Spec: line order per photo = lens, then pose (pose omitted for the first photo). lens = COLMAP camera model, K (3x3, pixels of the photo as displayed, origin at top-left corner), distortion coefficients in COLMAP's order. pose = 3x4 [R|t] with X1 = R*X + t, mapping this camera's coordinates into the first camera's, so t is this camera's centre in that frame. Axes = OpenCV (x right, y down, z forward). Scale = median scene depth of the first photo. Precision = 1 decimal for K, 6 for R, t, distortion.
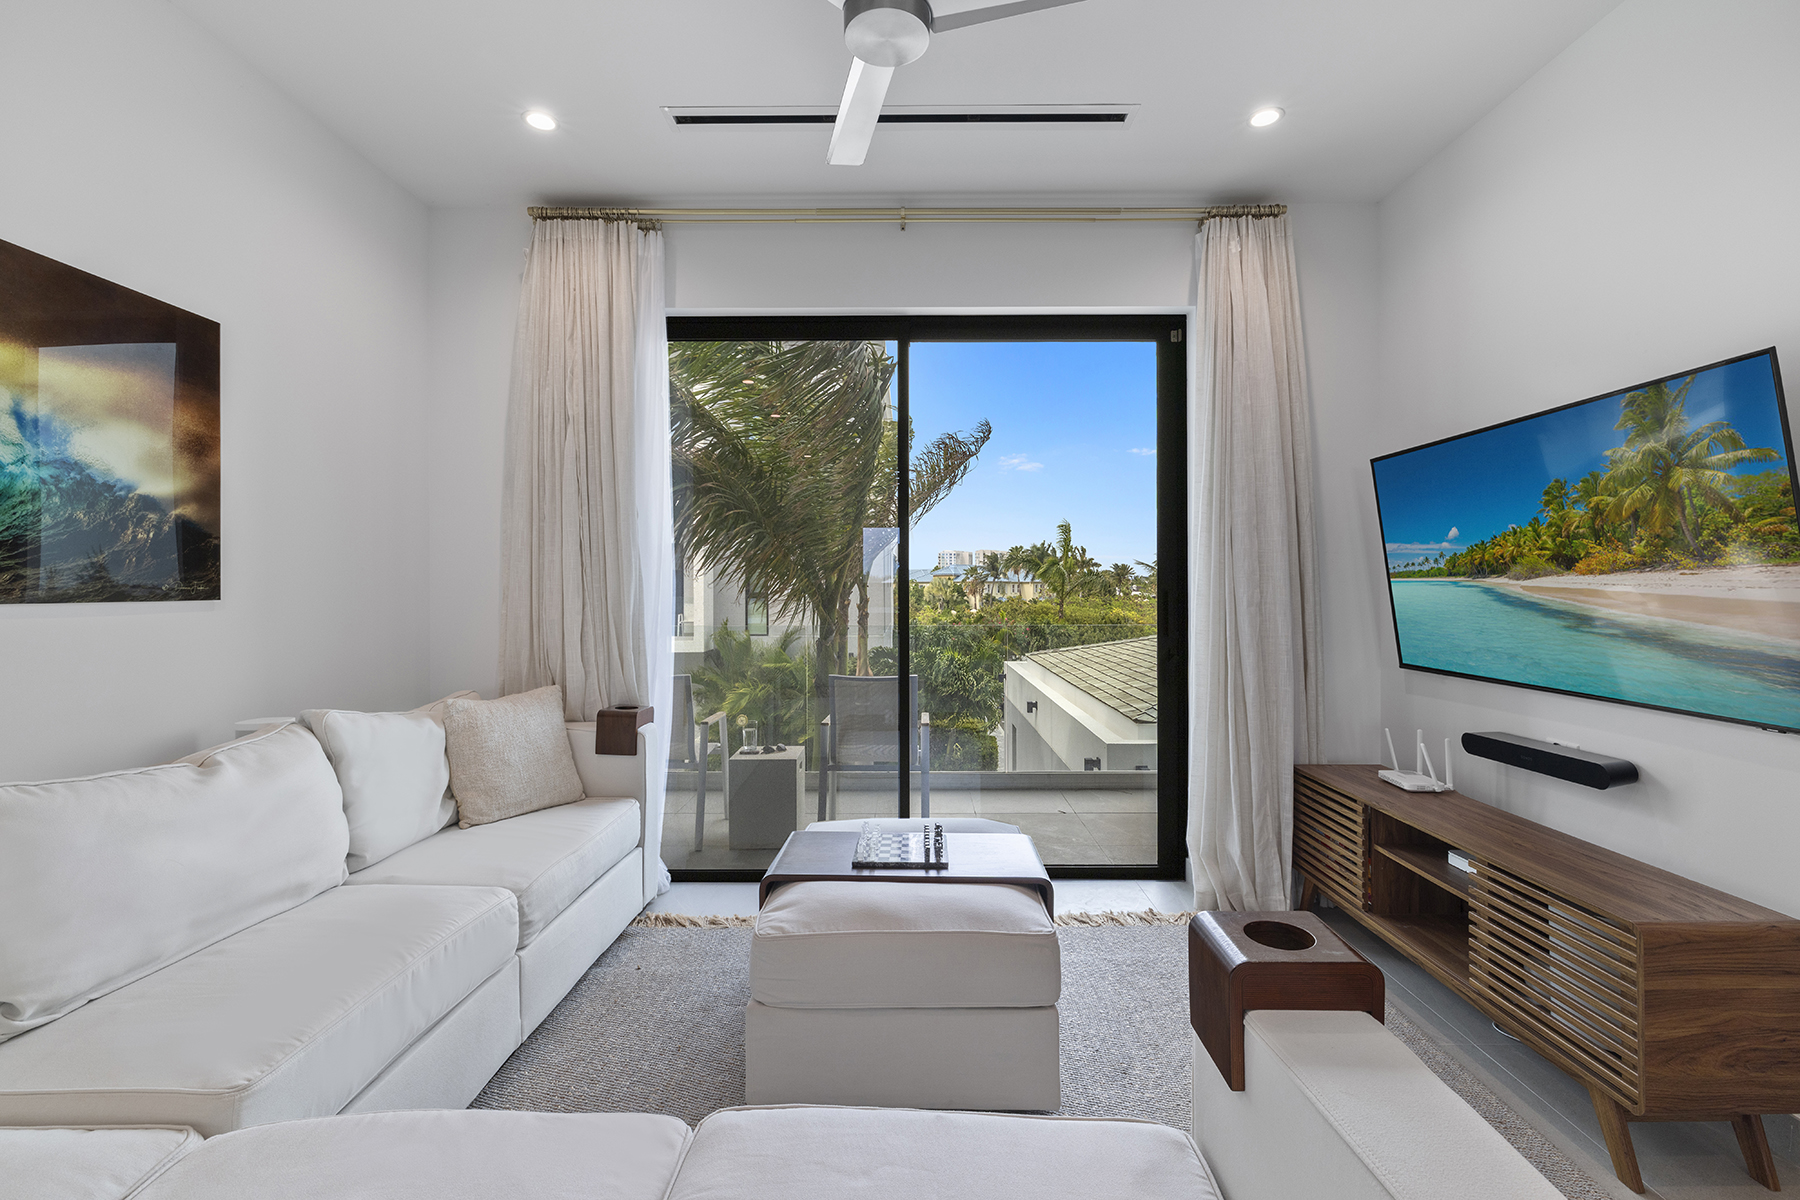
lens RADIAL K [[802.6, 0, 892.6], [0, 802.6, 578.2], [0, 0, 1]] dist [-0.001697, 0.000005]
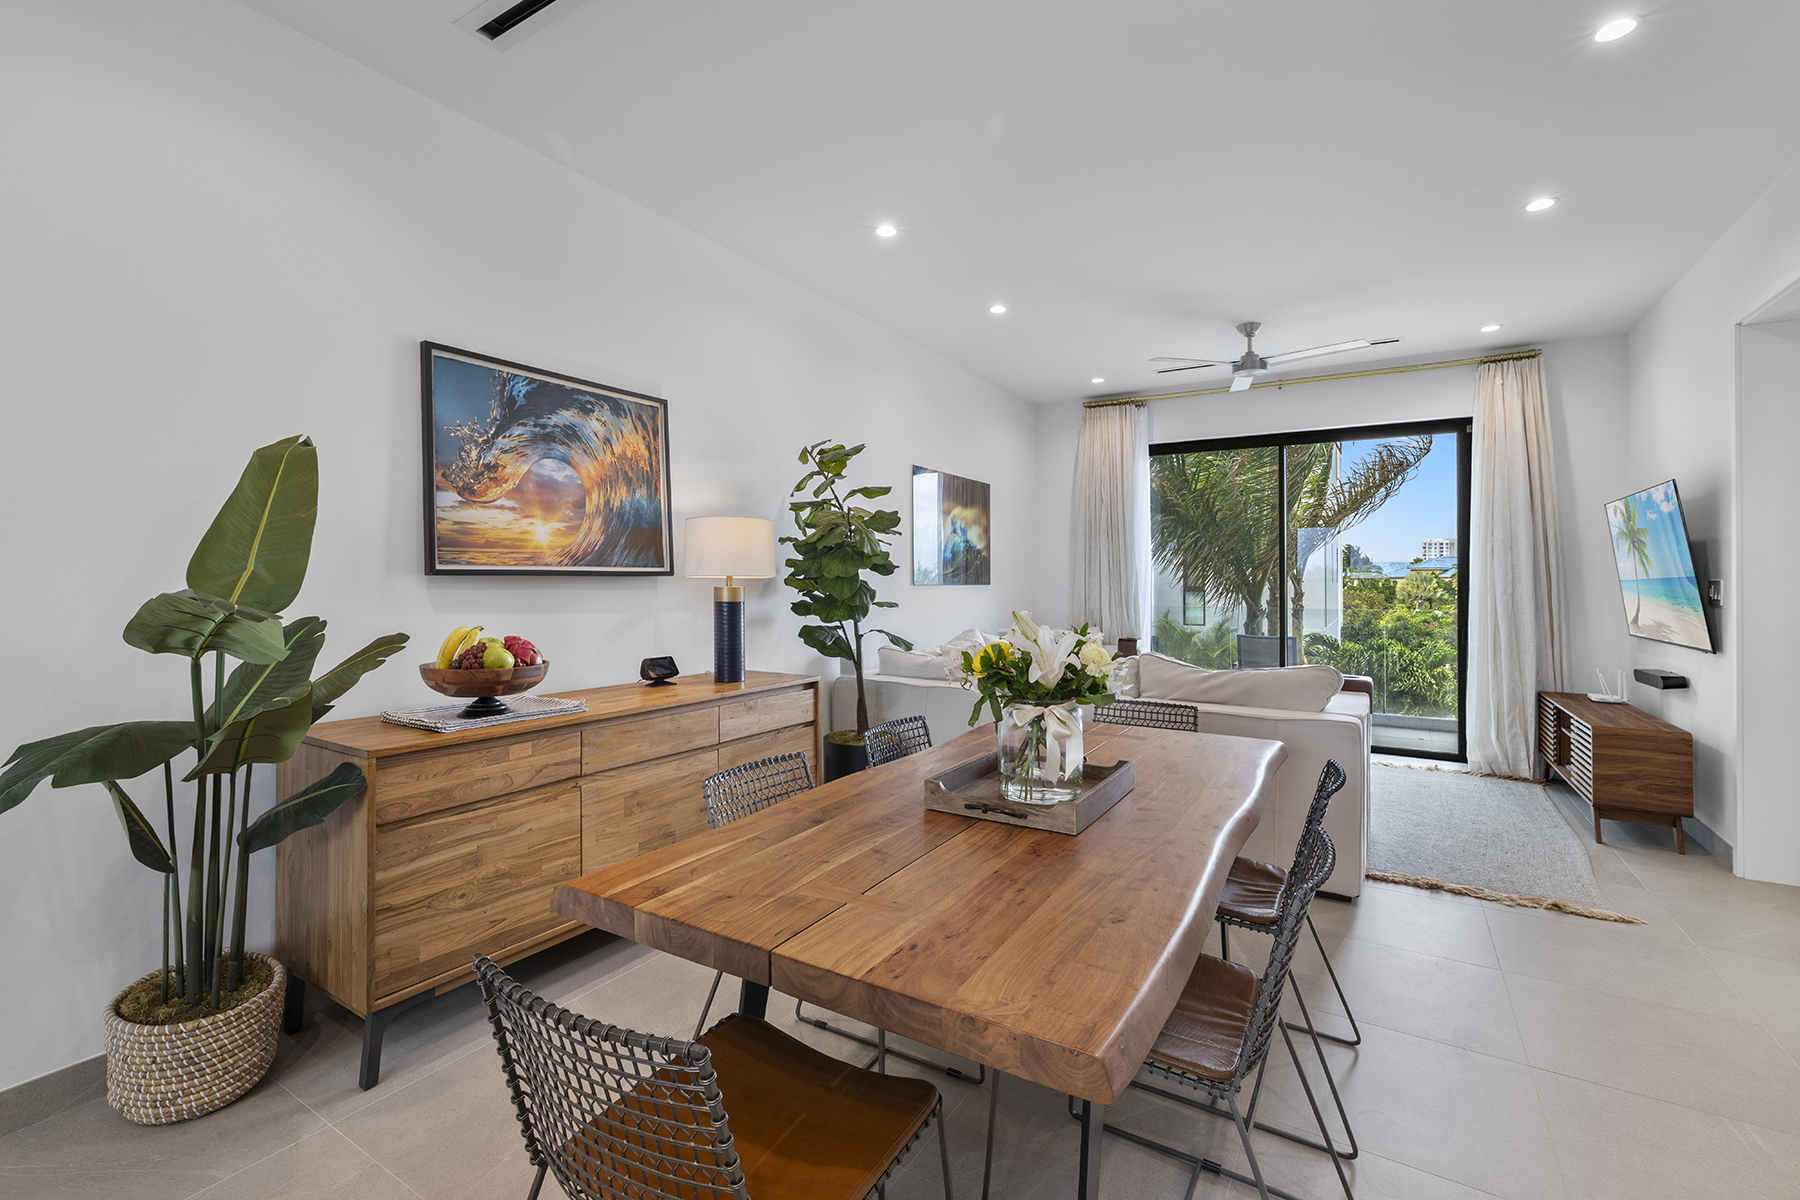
lens RADIAL K [[786.1, 0, 884.5], [0, 786.1, 573.7], [0, 0, 1]] dist [-0.000842, -0.000032]
pose [[0.856684, 0.002262, -0.515836, 0.177271], [-0.001327, 0.999997, 0.002181, -0.011013], [0.515840, -0.001184, 0.856684, -1.095250]]
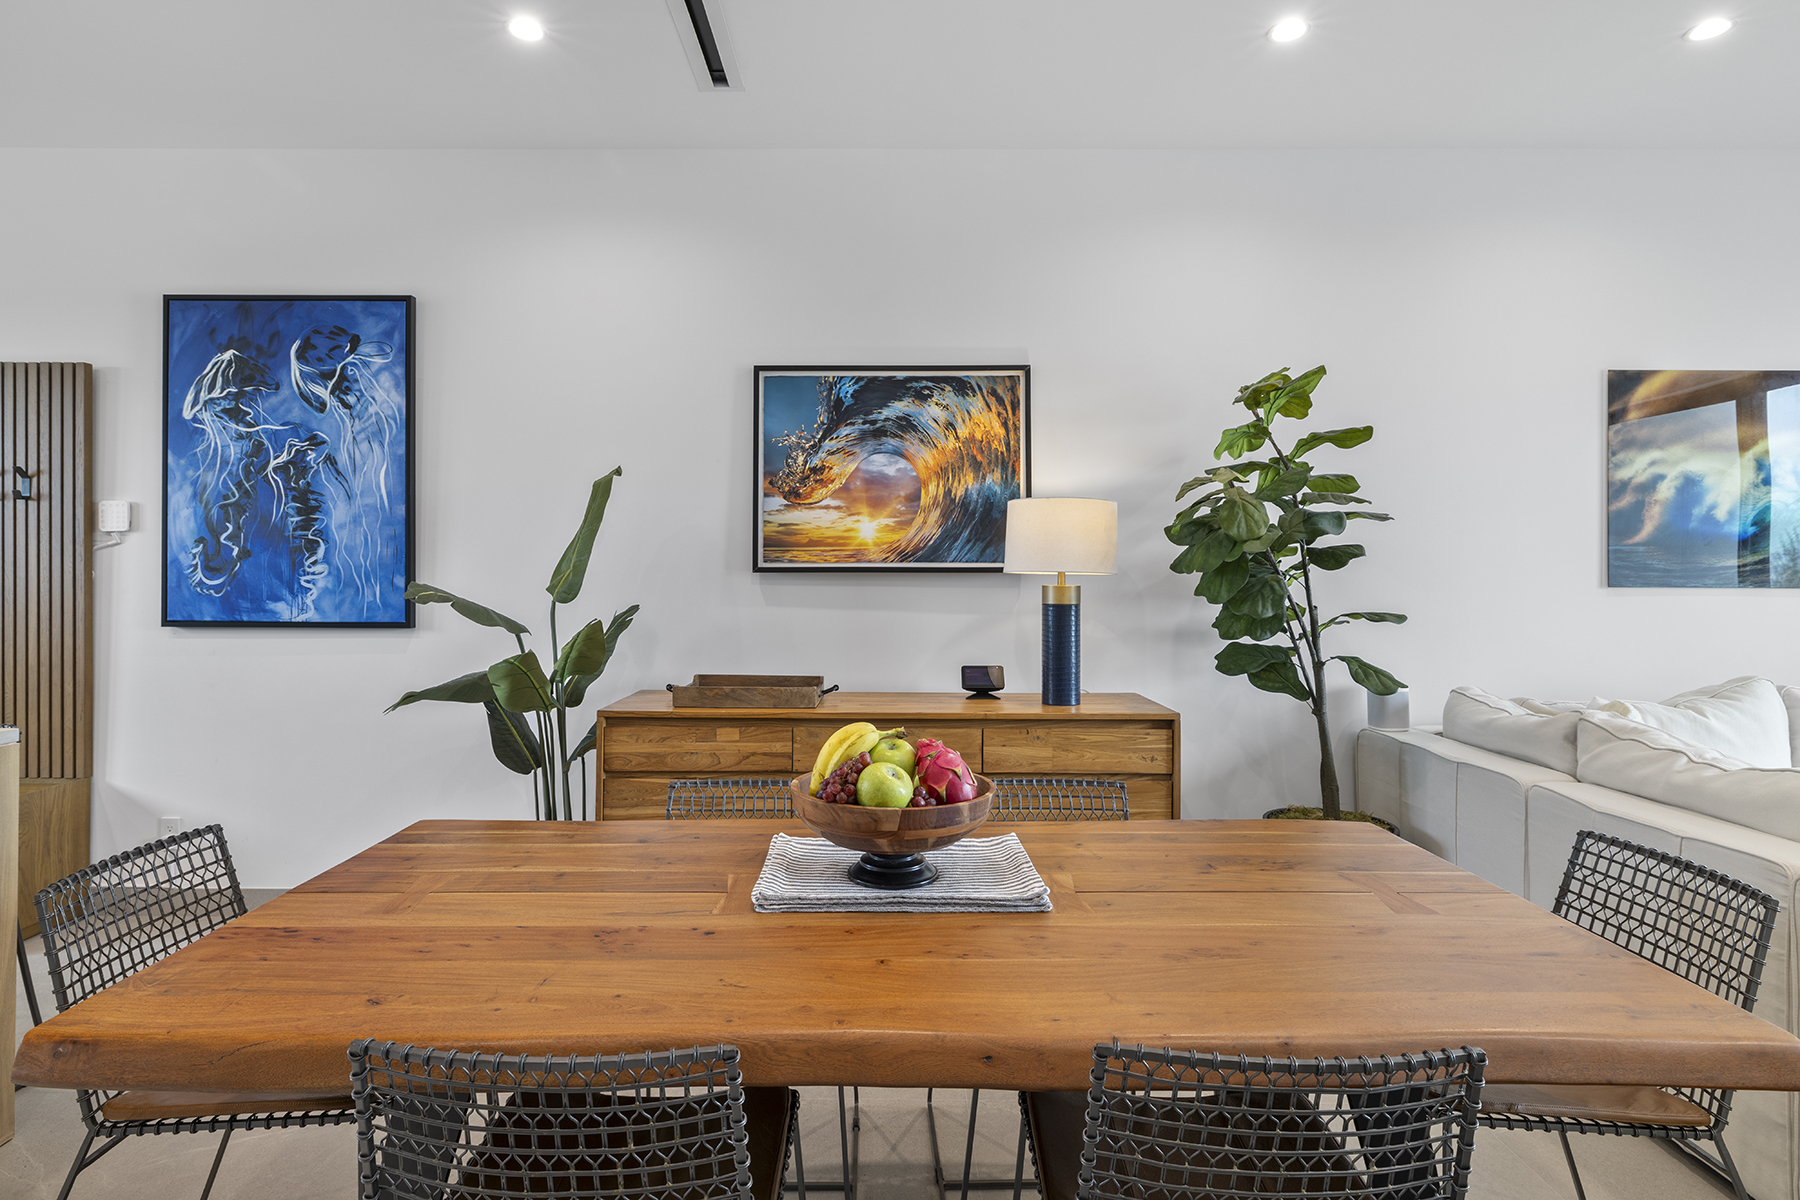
lens RADIAL K [[936.3, 0, 897.3], [0, 936.3, 572.5], [0, 0, 1]] dist [0.002764, 0.000087]
pose [[0.016411, 0.001246, -0.999865, 0.448366], [0.005863, 0.999982, 0.001342, -0.007611], [0.999848, -0.005884, 0.016404, -0.503966]]
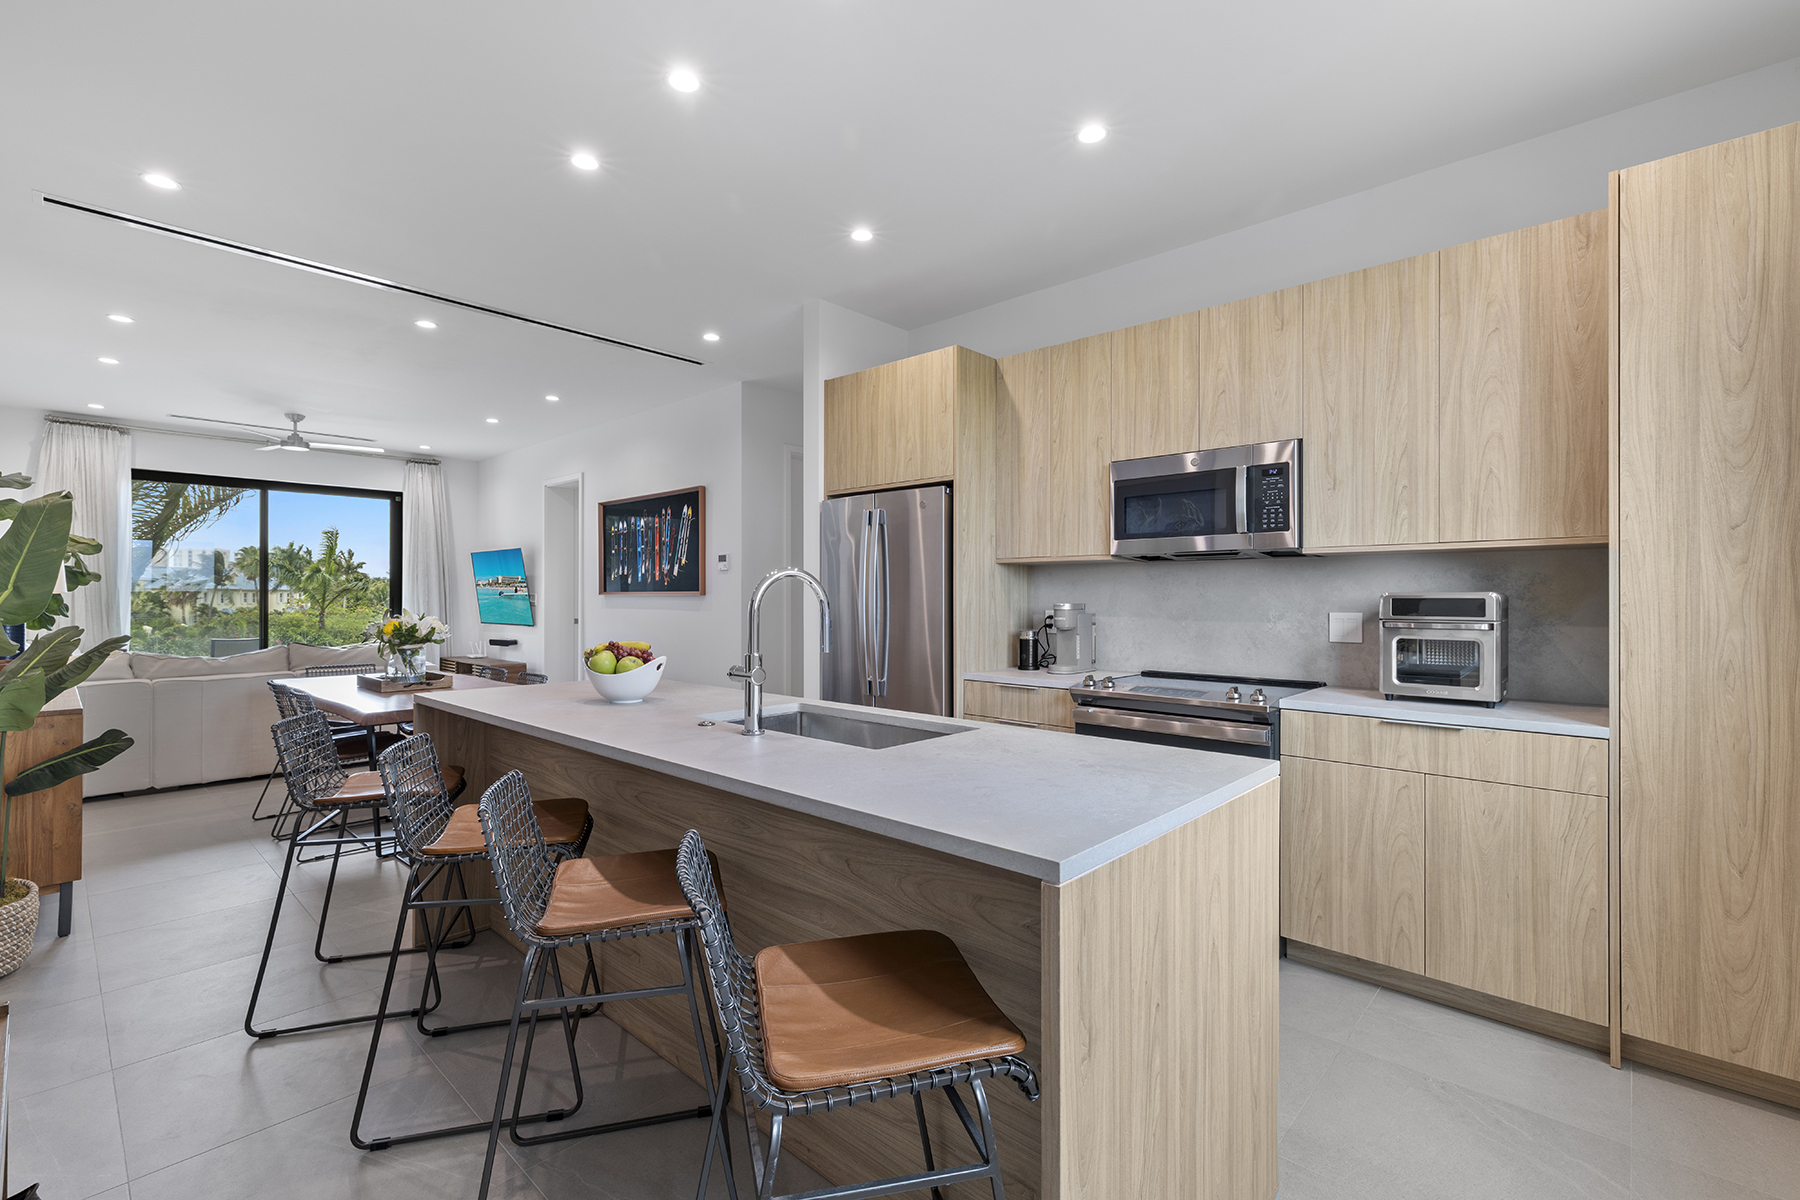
lens RADIAL K [[779.2, 0, 900.0], [0, 779.2, 600.0], [0, 0, 1]] dist [-0.002295, 0.000185]
pose [[0.660937, 0.001702, 0.750439, -0.521265], [-0.012882, 0.999876, 0.009078, -0.020967], [-0.750331, -0.015668, 0.660877, -2.121171]]
